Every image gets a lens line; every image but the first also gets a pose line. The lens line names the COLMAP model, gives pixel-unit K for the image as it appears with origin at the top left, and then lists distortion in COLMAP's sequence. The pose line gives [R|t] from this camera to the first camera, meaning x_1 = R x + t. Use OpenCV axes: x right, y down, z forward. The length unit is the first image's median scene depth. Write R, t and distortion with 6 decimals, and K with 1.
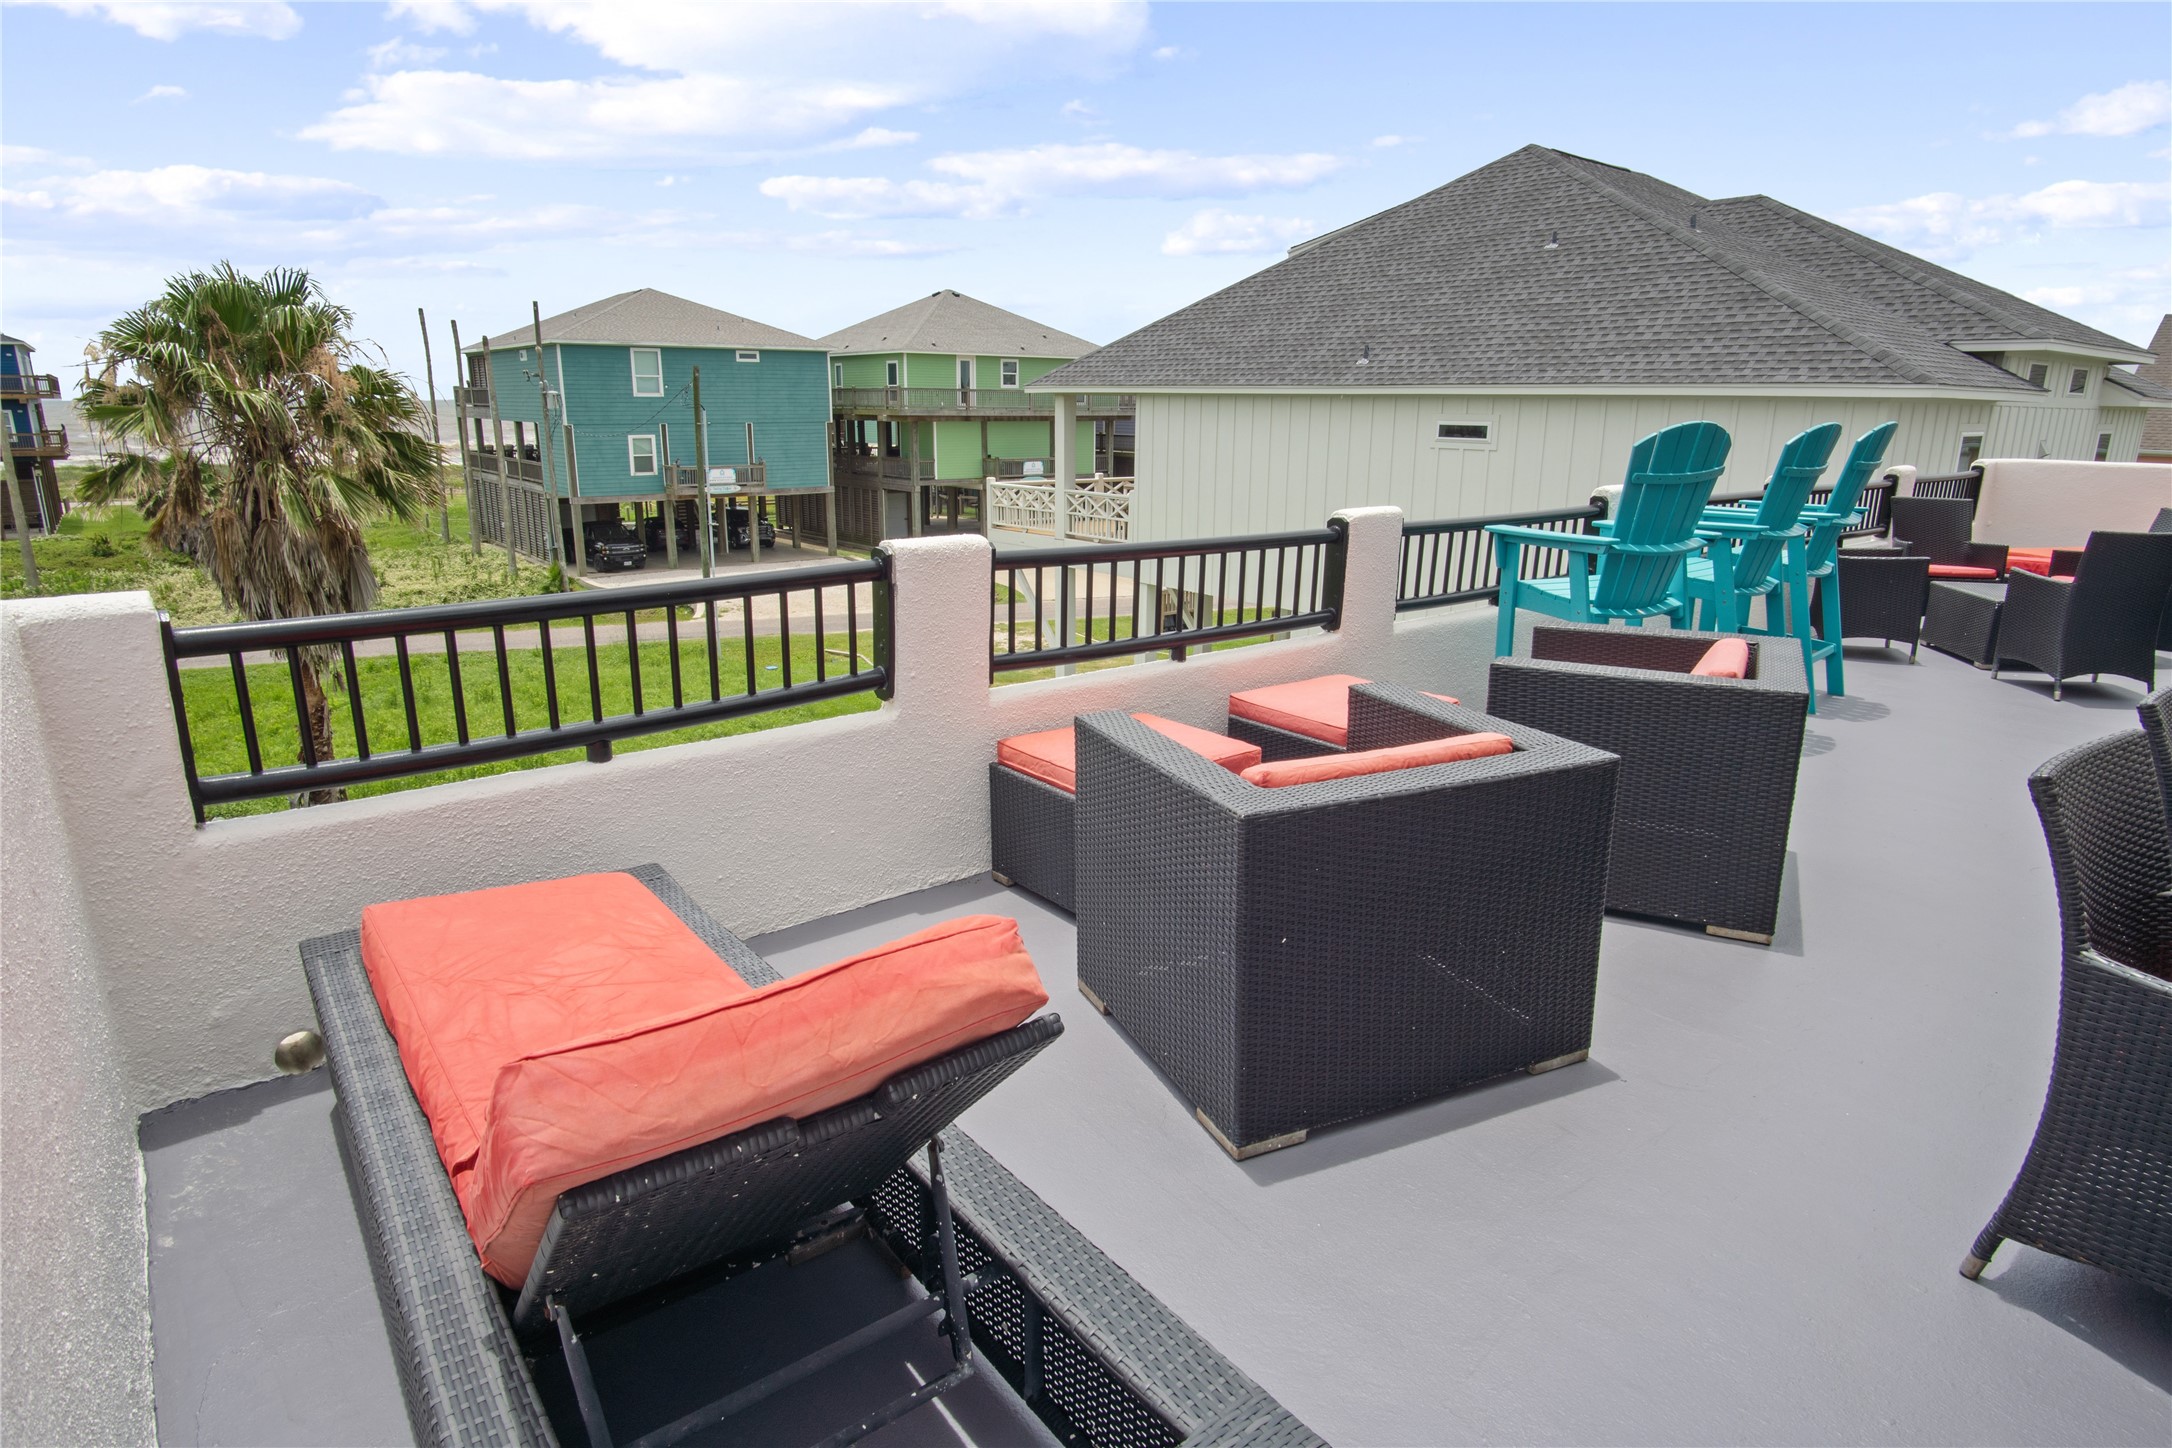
lens RADIAL K [[1177.8, 0, 1084.7], [0, 1177.8, 722.1], [0, 0, 1]] dist [-0.029644, 0.007944]
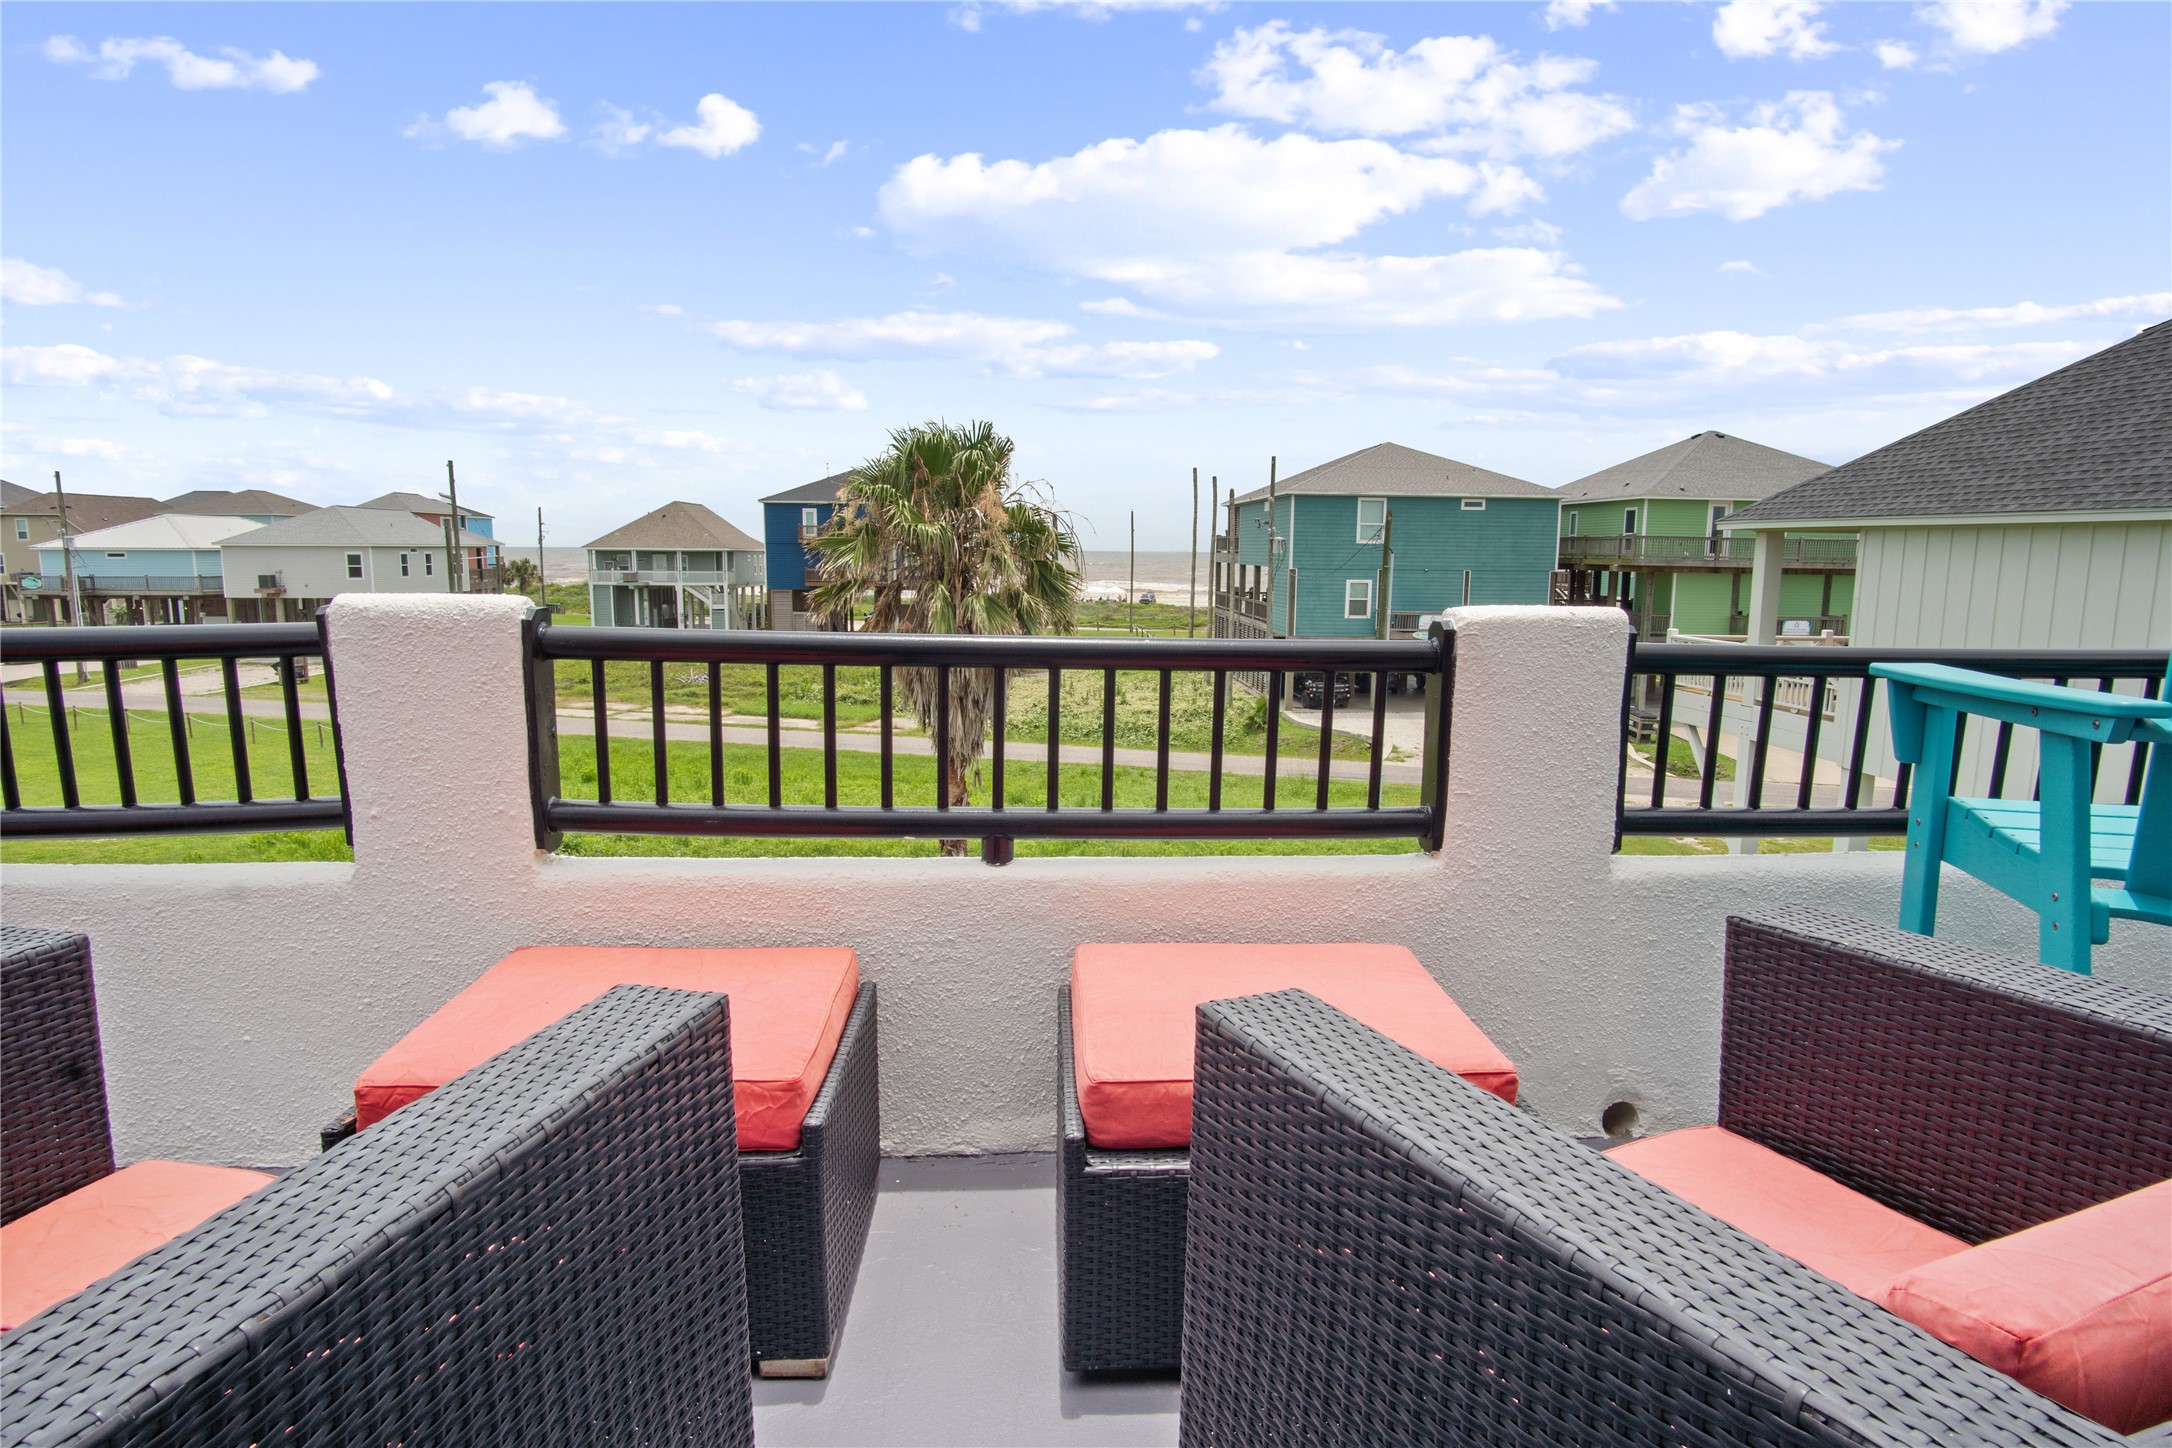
lens RADIAL K [[1177.8, 0, 1085.1], [0, 1177.8, 739.3], [0, 0, 1]] dist [-0.029644, 0.007944]
pose [[0.819610, 0.091730, -0.565530, 0.096232], [-0.153341, 0.986209, -0.062269, -0.018719], [0.552019, 0.137756, 0.822374, 0.133734]]
